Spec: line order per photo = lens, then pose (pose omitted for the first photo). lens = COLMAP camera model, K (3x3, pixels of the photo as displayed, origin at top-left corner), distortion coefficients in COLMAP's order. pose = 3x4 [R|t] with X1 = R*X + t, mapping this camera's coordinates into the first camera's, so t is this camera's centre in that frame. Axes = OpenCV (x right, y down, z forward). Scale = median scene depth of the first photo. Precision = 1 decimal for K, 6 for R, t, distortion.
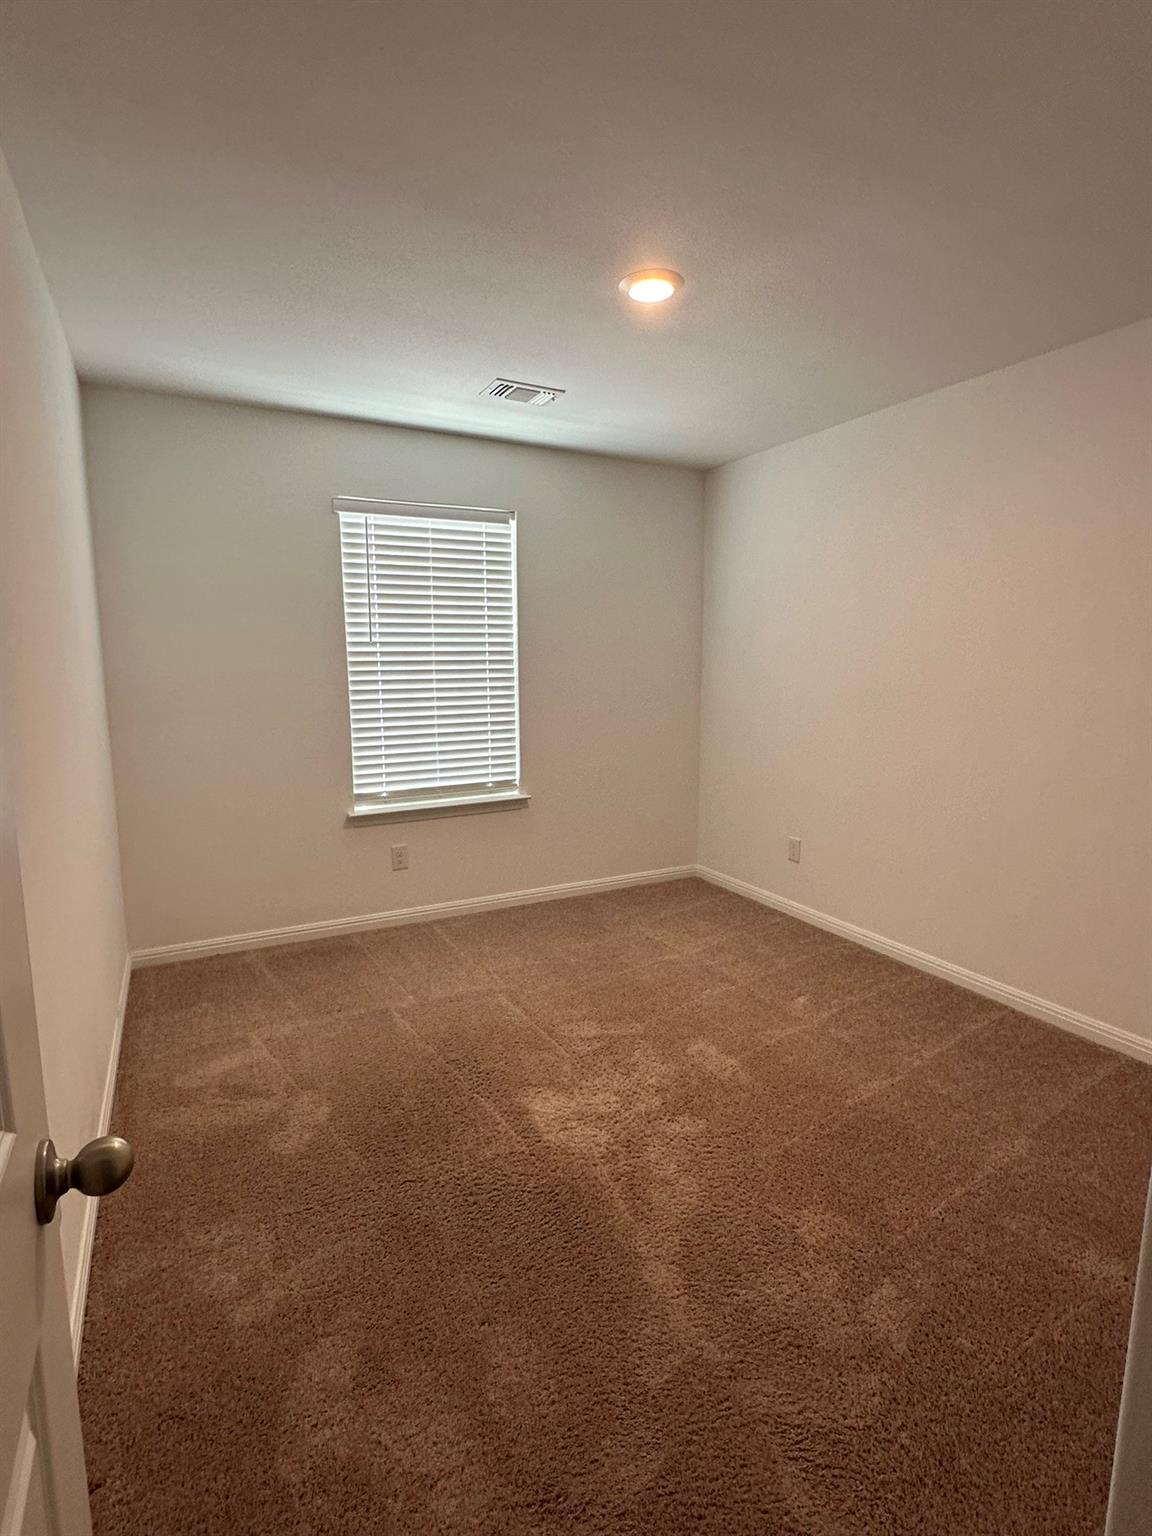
lens RADIAL K [[758.7, 0, 574.2], [0, 758.7, 770.2], [0, 0, 1]] dist [-0.002421, -0.000589]
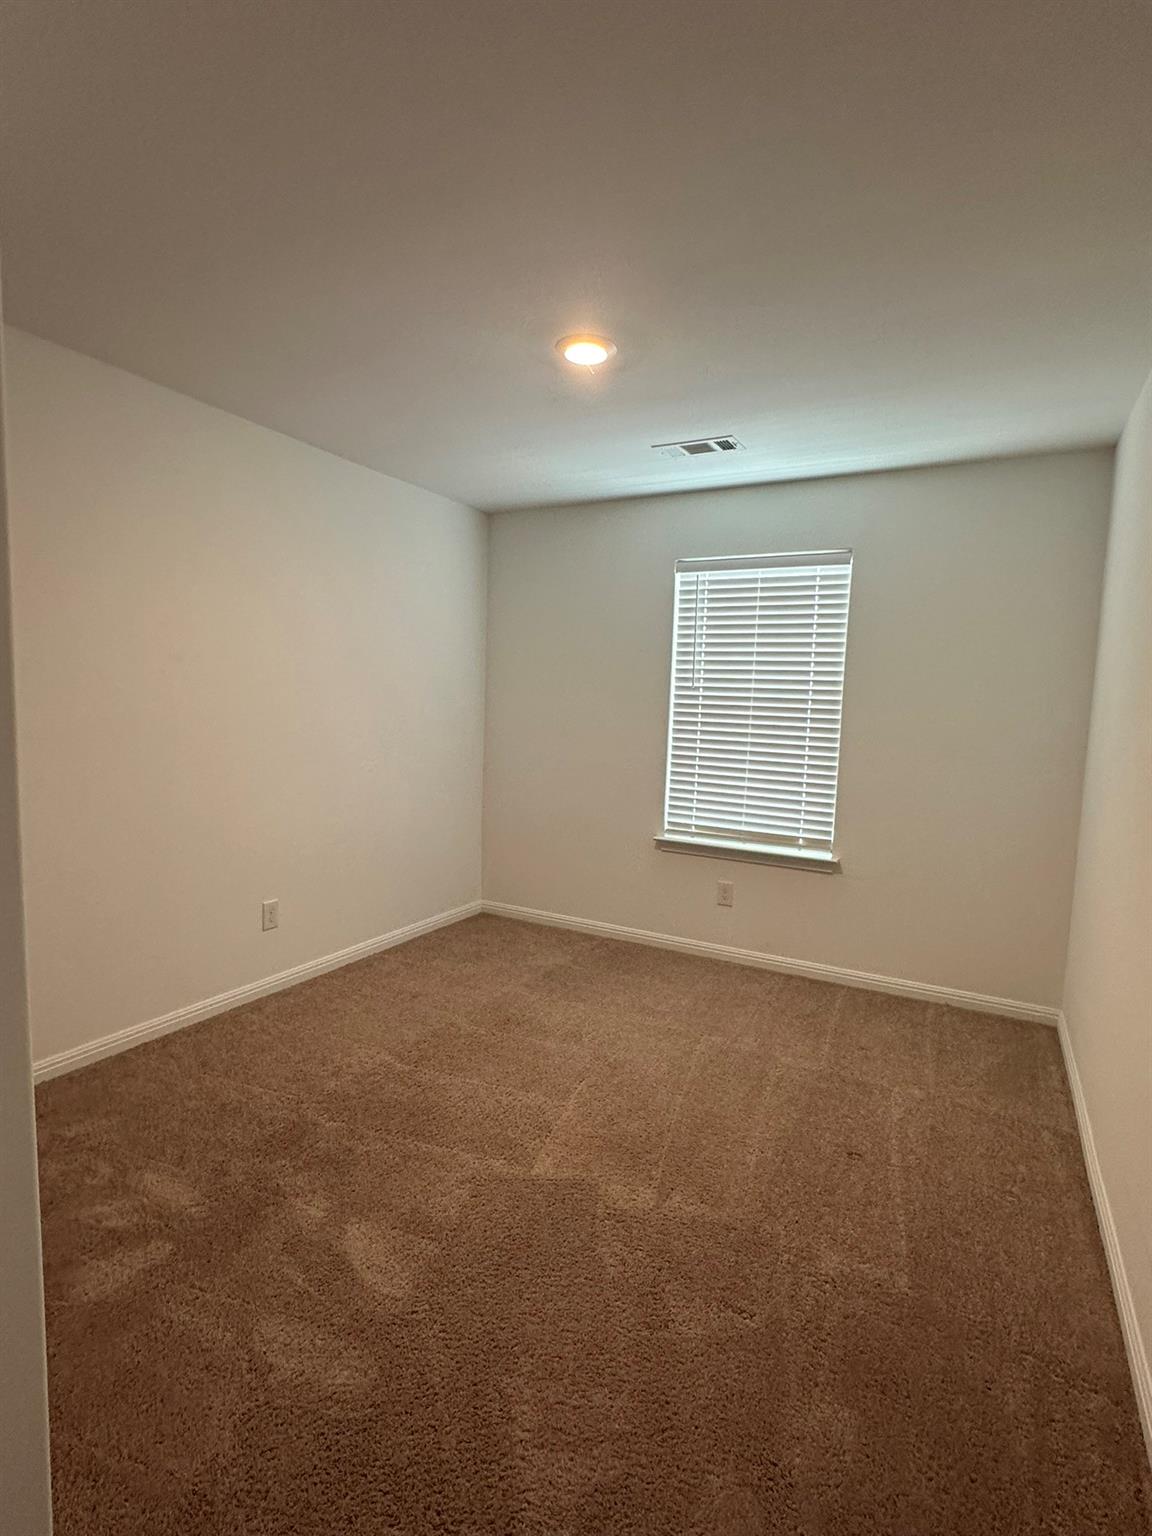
lens RADIAL K [[759.4, 0, 580.7], [0, 759.4, 760.6], [0, 0, 1]] dist [-0.001949, 0.000577]
pose [[0.568404, 0.098086, -0.816882, 0.532482], [-0.157862, 0.987423, 0.008720, -0.046553], [0.807463, 0.123998, 0.576739, 0.244478]]
